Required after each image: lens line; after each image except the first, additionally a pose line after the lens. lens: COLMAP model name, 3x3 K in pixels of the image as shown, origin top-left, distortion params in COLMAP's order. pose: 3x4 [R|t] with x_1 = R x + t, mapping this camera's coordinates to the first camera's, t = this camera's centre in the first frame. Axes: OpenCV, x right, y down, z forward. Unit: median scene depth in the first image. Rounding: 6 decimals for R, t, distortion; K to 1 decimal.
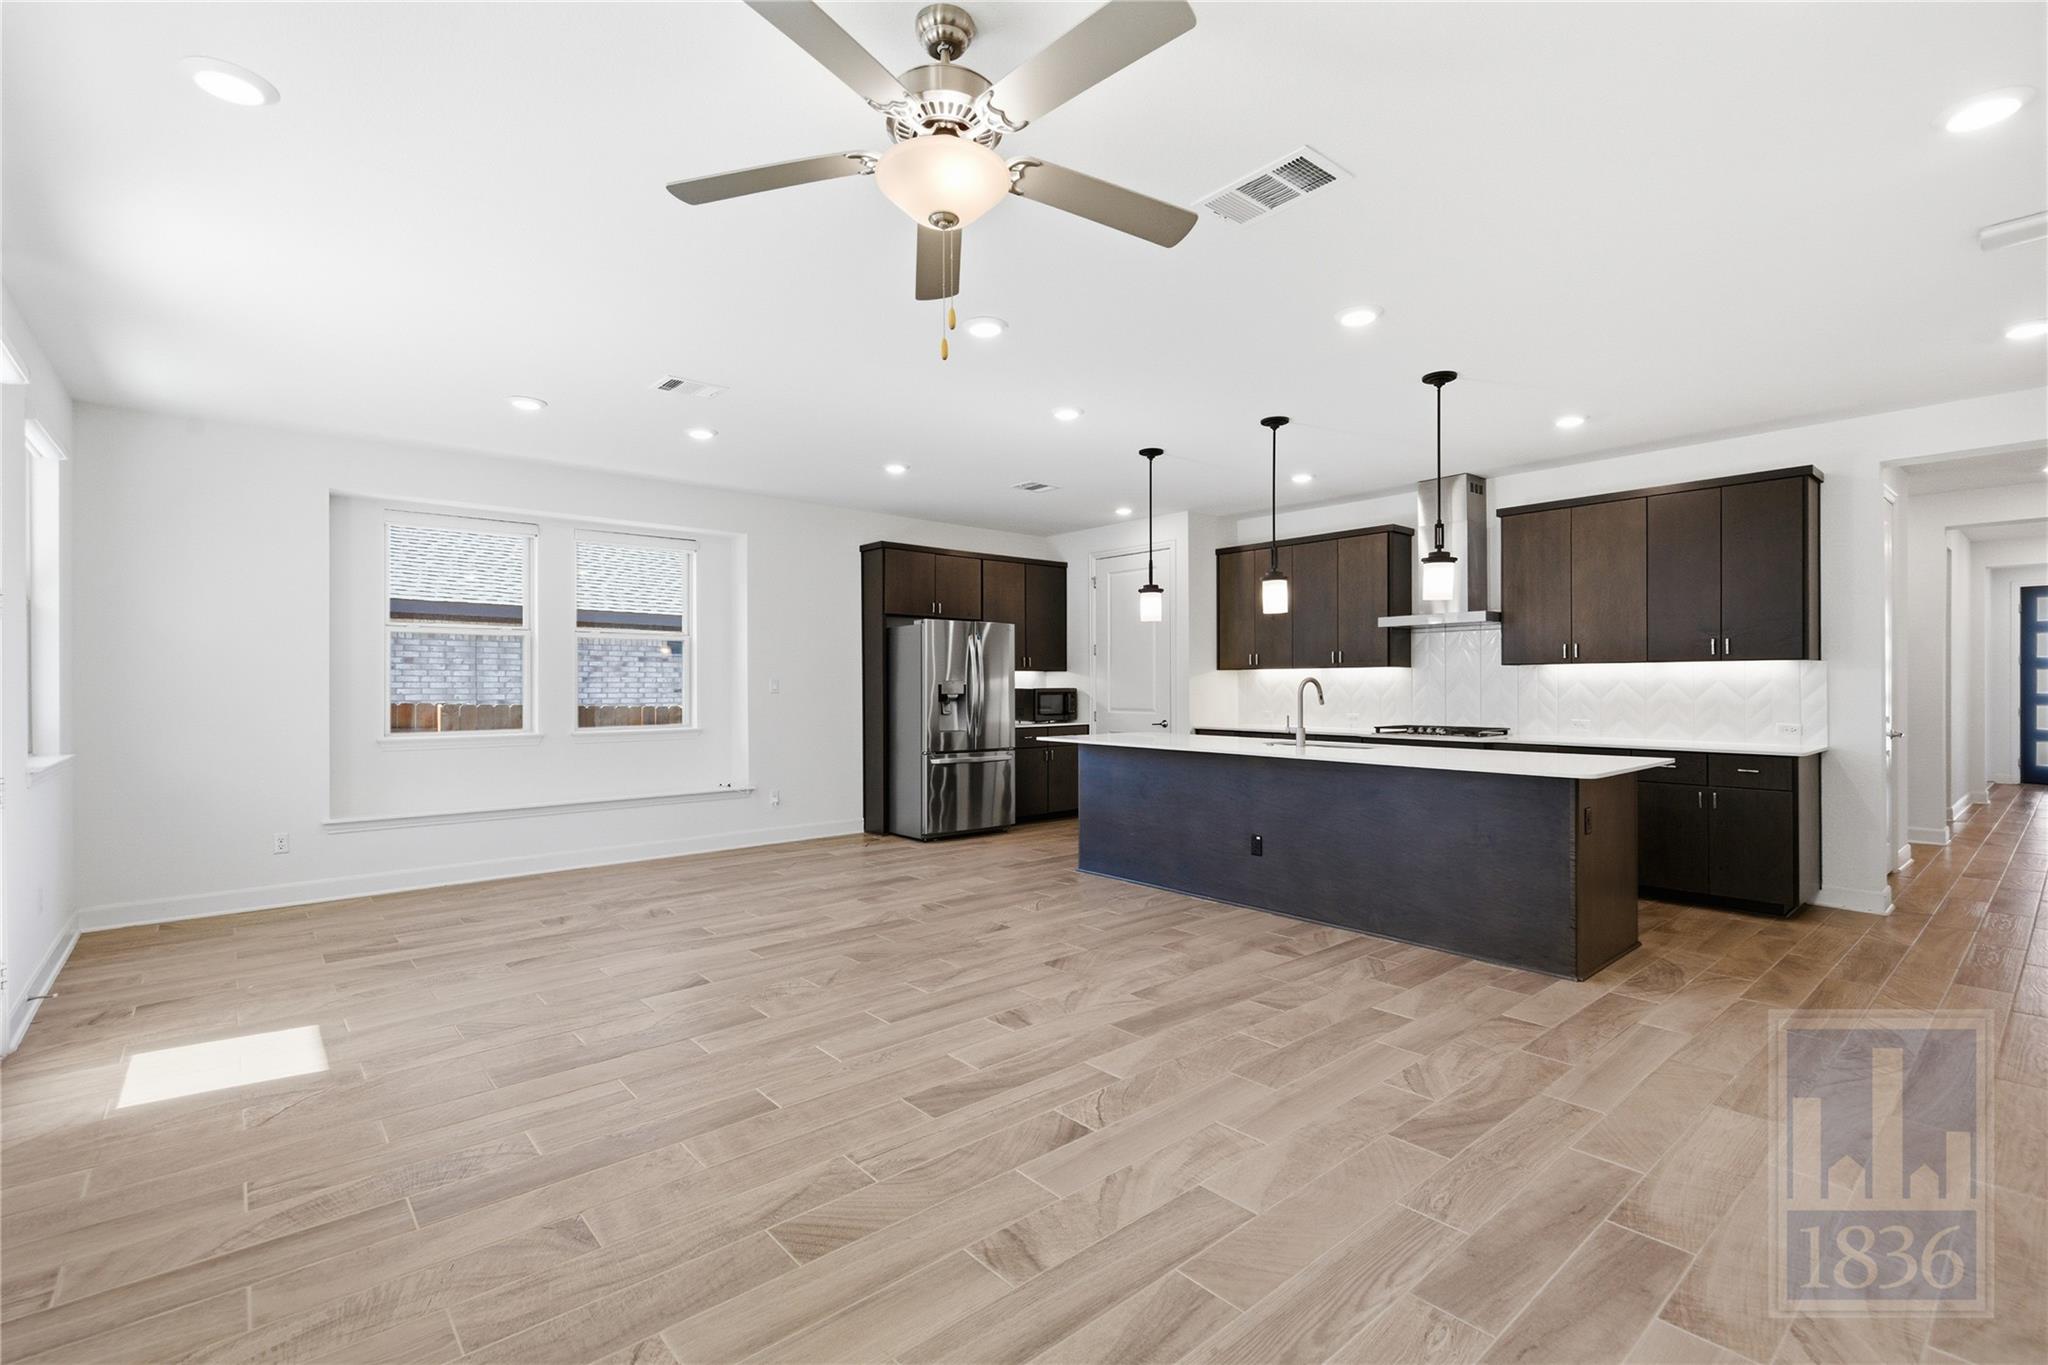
lens RADIAL K [[909.3, 0, 1024.0], [0, 909.3, 682.5], [0, 0, 1]] dist [-0.000197, 0.000002]
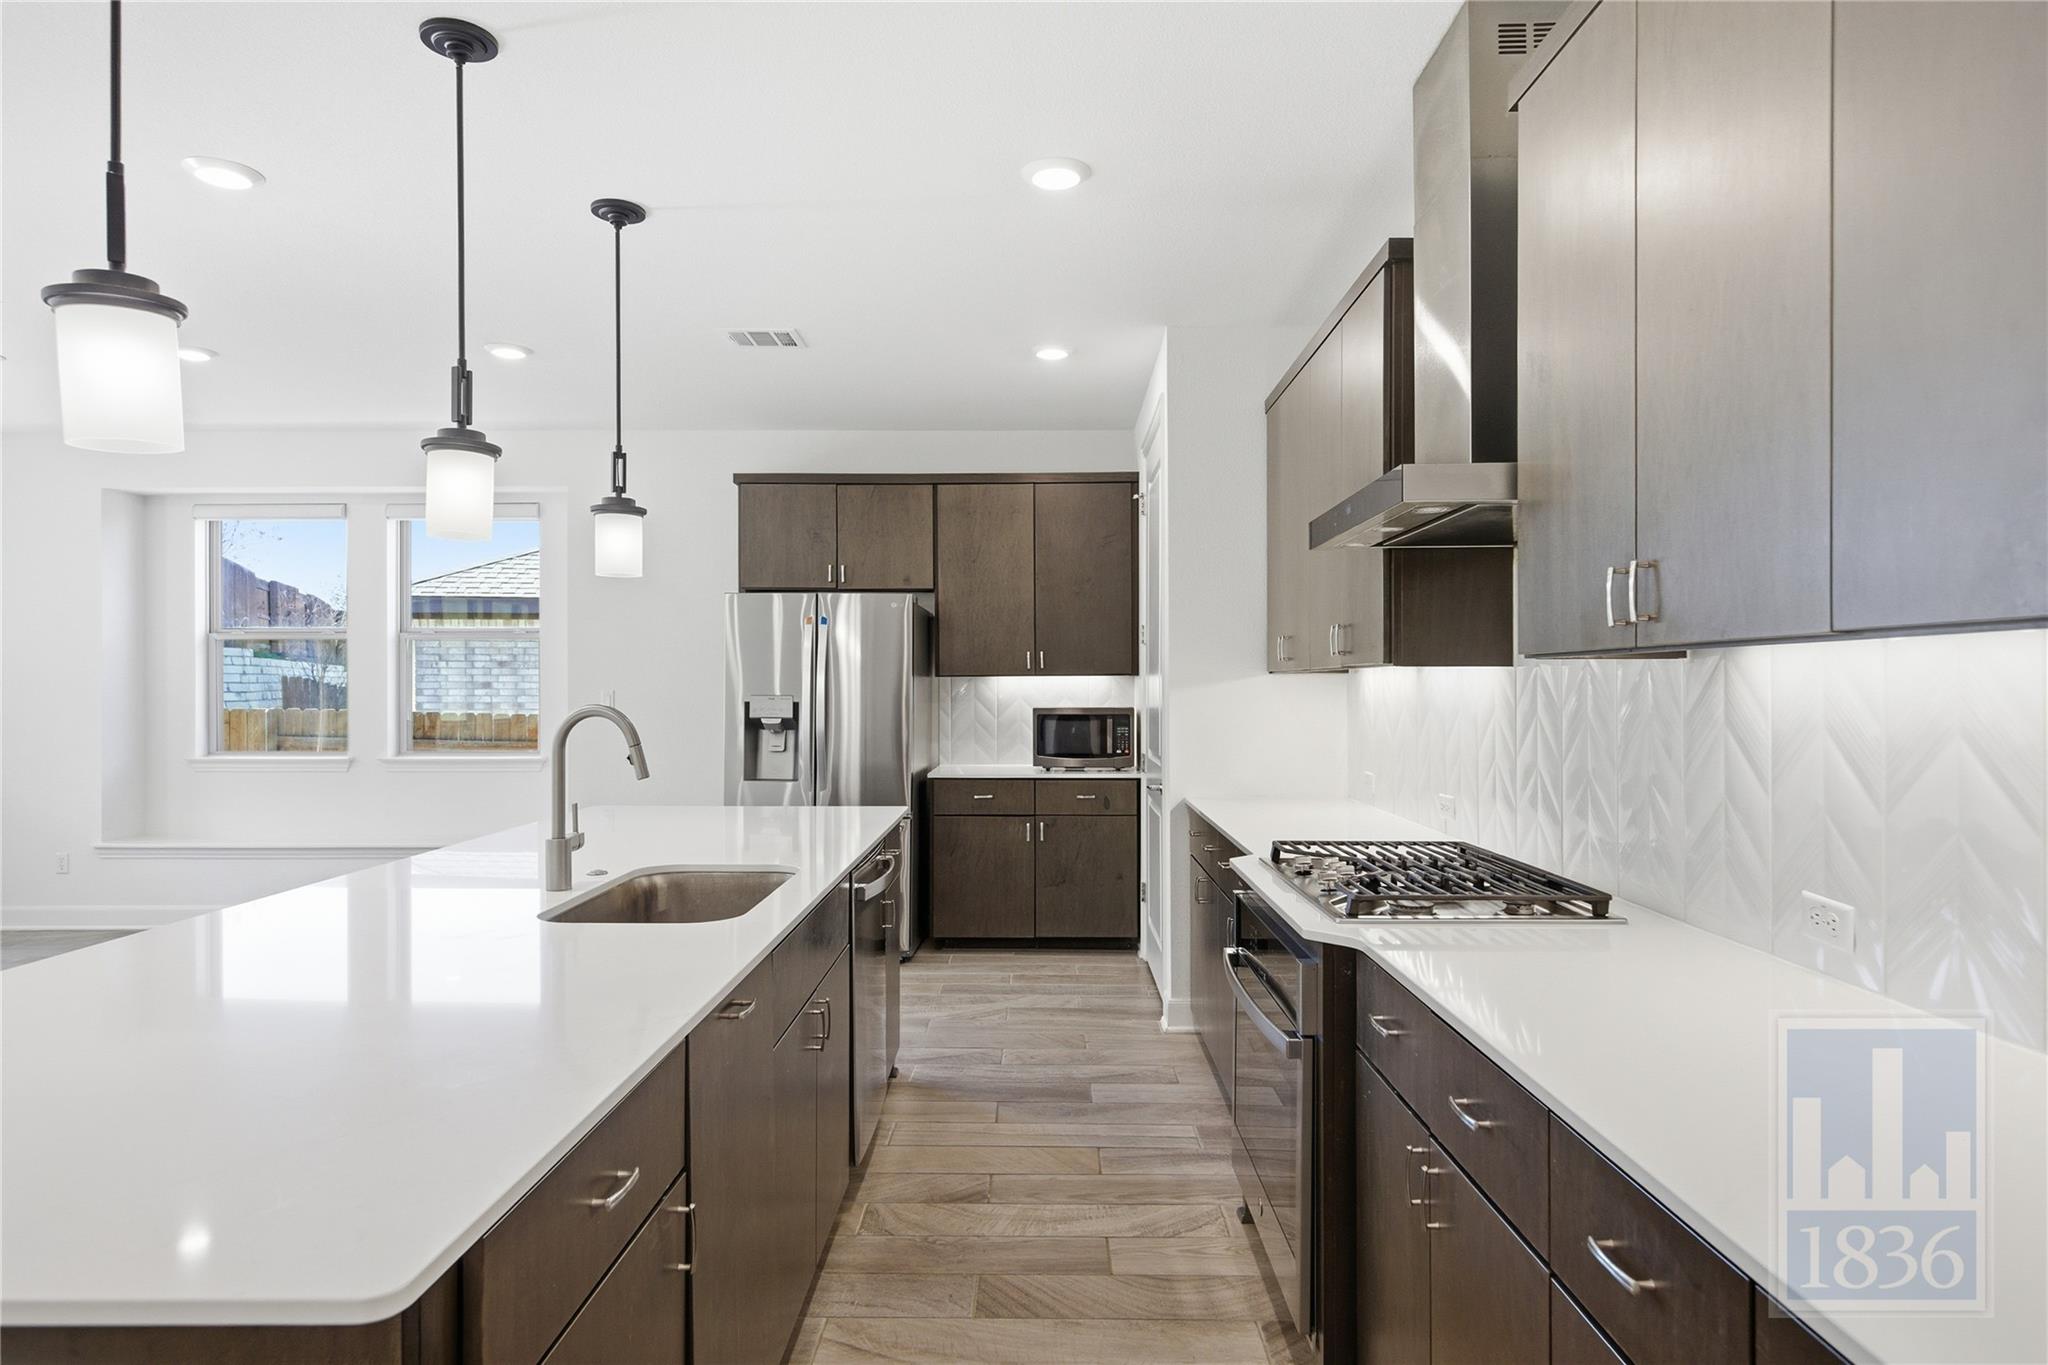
lens RADIAL K [[1134.4, 0, 1024.0], [0, 1134.4, 682.5], [0, 0, 1]] dist [0.003654, 0.000241]
pose [[0.754331, 0.002316, -0.656490, 0.618693], [0.002059, 0.999981, 0.005893, -0.016760], [0.656491, -0.005796, 0.754312, 0.640252]]
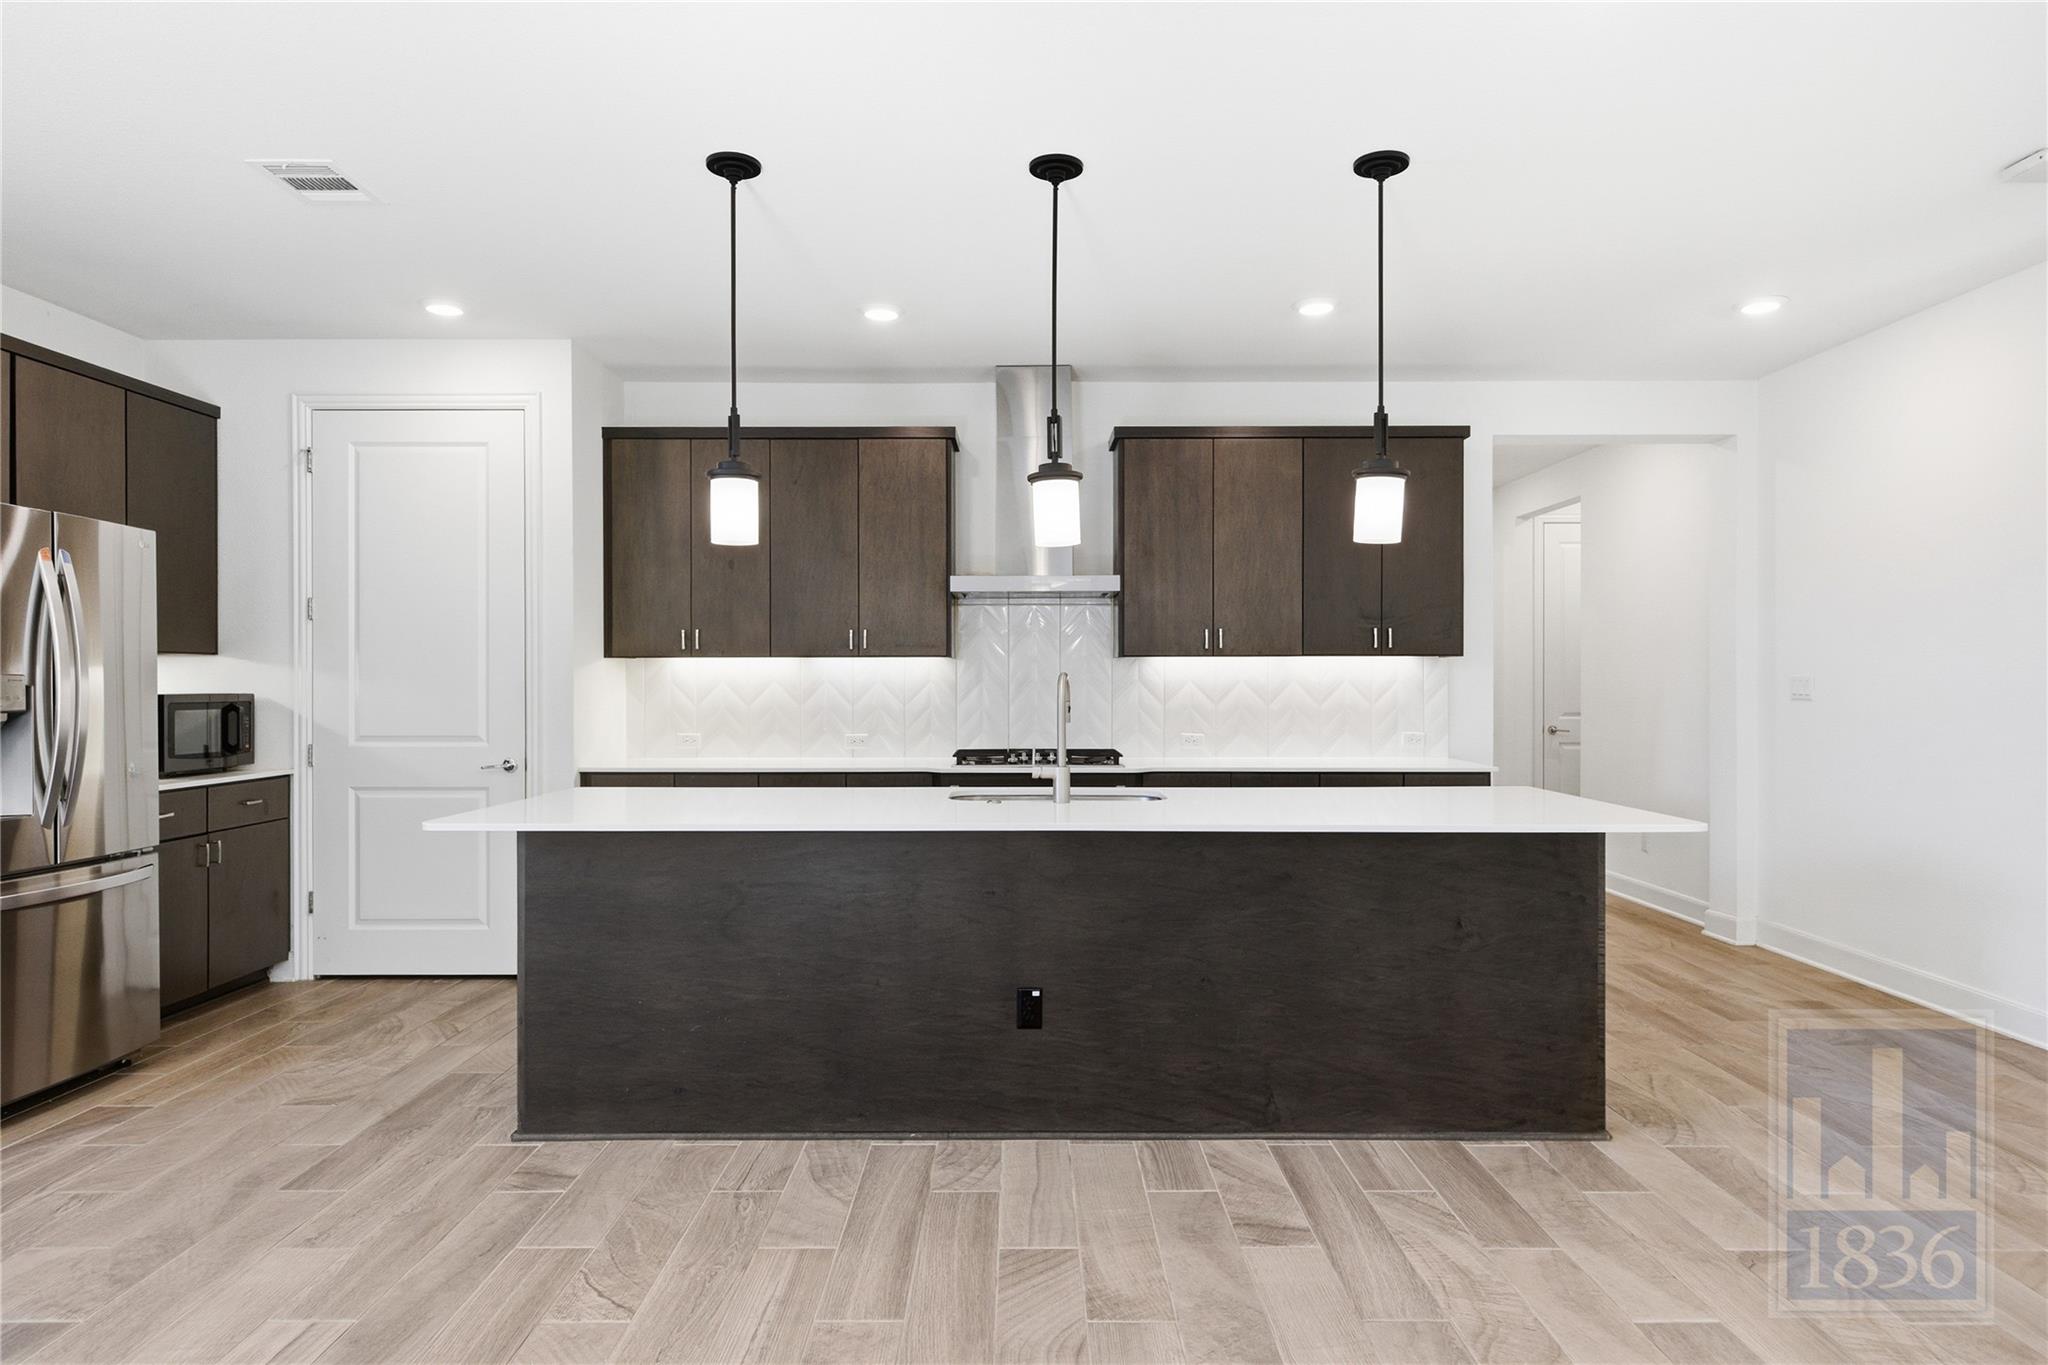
lens RADIAL K [[1196.0, 0, 1024.0], [0, 1196.0, 682.5], [0, 0, 1]] dist [0.005225, 0.000335]
pose [[0.650543, 0.000193, 0.759469, -0.198943], [-0.002593, 0.999995, 0.001967, -0.001501], [-0.759465, -0.003249, 0.650540, 0.464826]]
